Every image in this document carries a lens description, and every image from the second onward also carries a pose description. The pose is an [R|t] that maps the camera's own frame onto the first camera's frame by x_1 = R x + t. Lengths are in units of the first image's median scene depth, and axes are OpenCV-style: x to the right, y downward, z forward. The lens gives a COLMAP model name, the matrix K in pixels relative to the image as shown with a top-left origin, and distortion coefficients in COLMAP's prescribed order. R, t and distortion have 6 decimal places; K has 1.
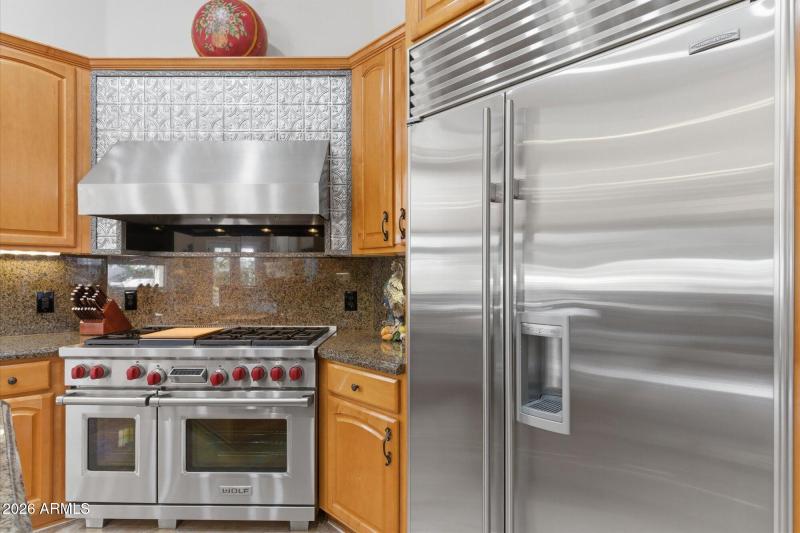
lens RADIAL K [[421.2, 0, 401.5], [0, 421.2, 271.9], [0, 0, 1]] dist [-0.003077, -0.000621]
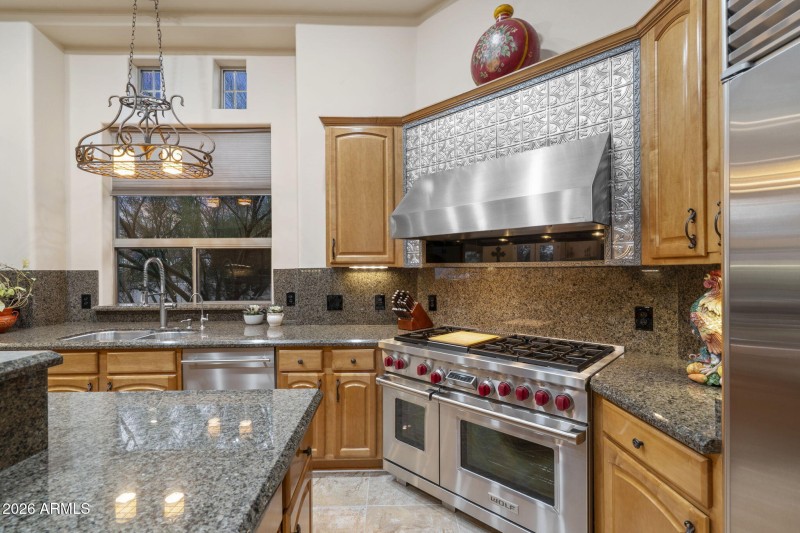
lens RADIAL K [[363.9, 0, 400.0], [0, 363.9, 266.5], [0, 0, 1]] dist [0.001719, 0.001037]
pose [[0.726710, -0.007851, -0.686900, 0.028036], [0.012875, 0.999915, 0.002194, -0.047574], [0.686824, -0.010438, 0.726749, 0.171359]]
